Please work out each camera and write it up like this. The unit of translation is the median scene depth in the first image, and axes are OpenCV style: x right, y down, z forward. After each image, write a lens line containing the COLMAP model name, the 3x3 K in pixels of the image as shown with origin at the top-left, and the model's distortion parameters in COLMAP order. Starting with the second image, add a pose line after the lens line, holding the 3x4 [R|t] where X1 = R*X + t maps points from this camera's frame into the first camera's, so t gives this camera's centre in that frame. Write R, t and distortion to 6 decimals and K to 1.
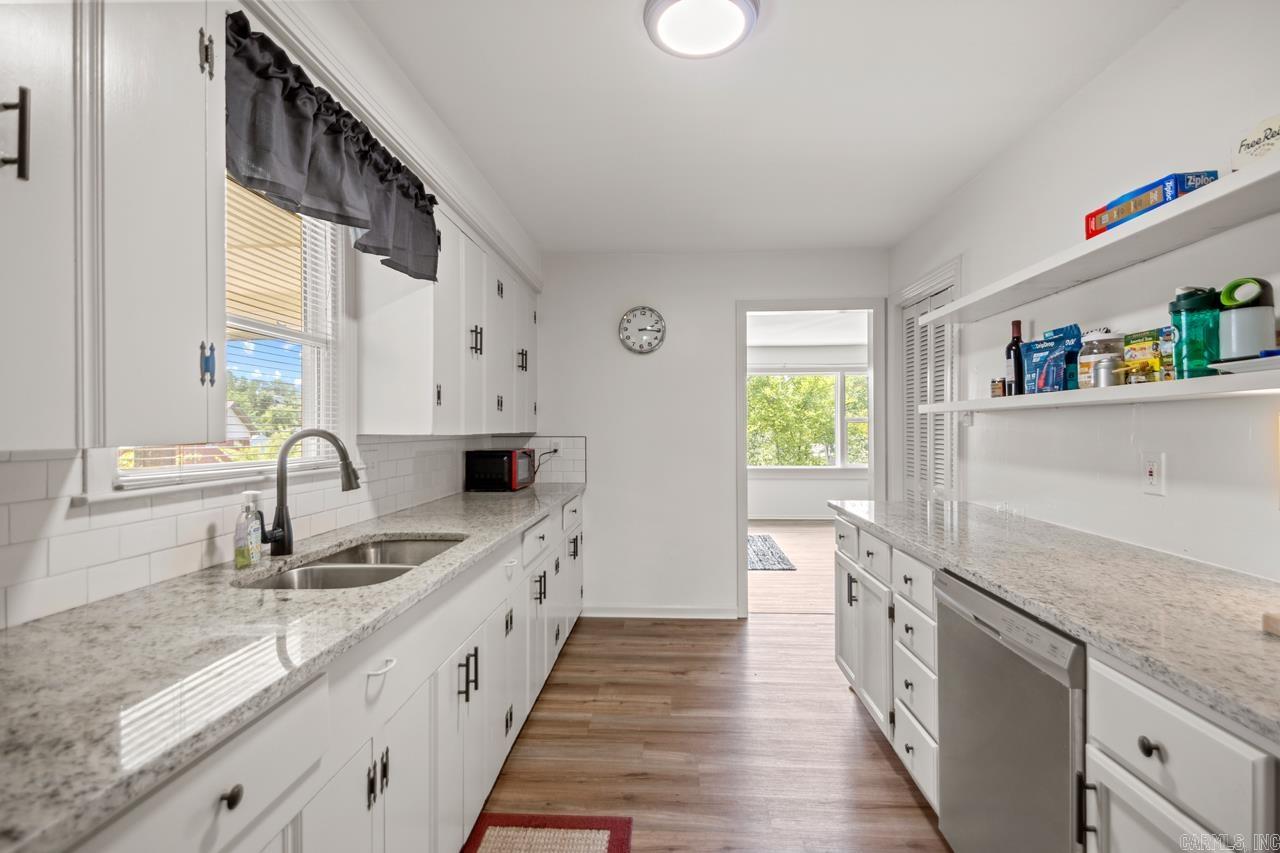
lens RADIAL K [[586.6, 0, 647.0], [0, 586.6, 426.6], [0, 0, 1]] dist [-0.001290, -0.006551]
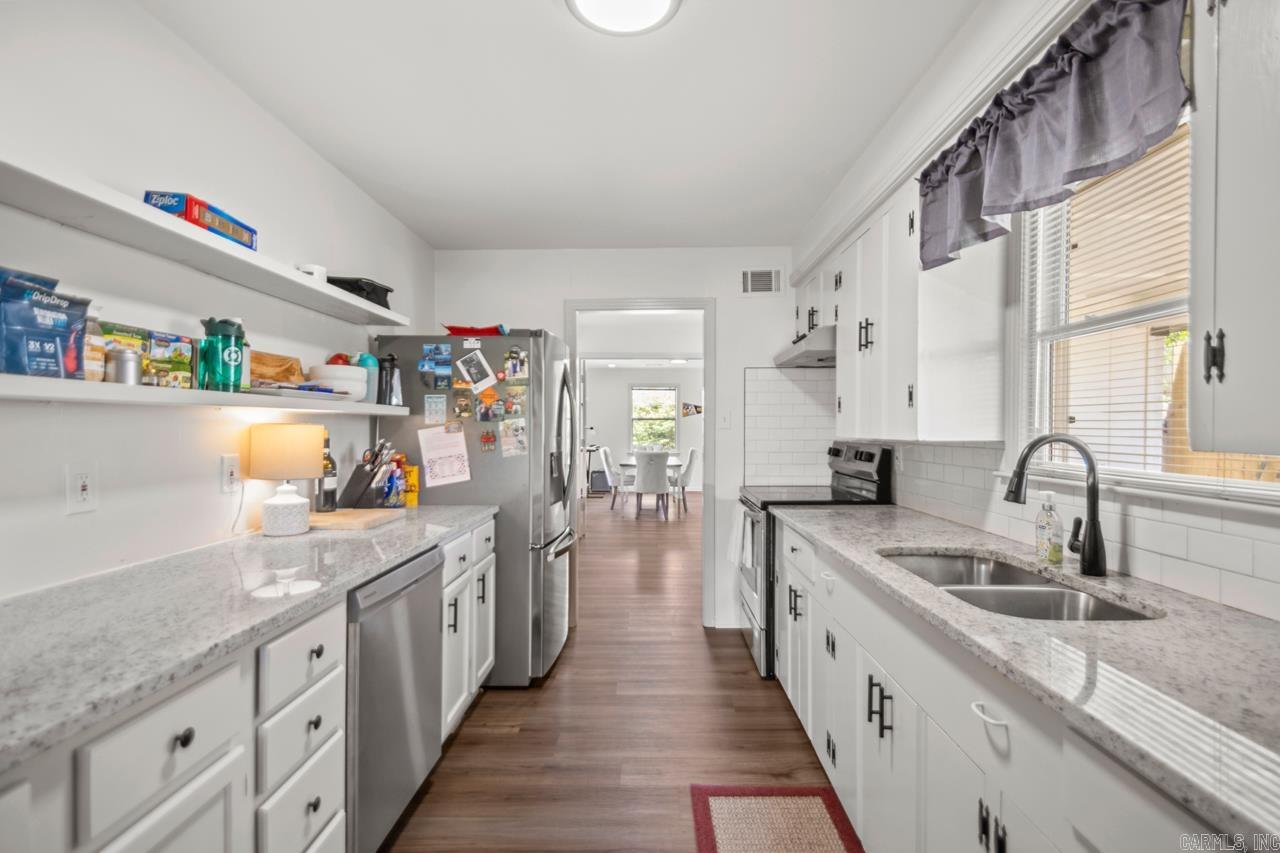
lens RADIAL K [[586.6, 0, 638.4], [0, 586.6, 428.2], [0, 0, 1]] dist [-0.001290, -0.006551]
pose [[-0.999270, 0.000606, -0.038191, 0.099659], [0.000595, 1.000000, 0.000323, -0.005768], [0.038191, 0.000300, -0.999270, 1.813482]]
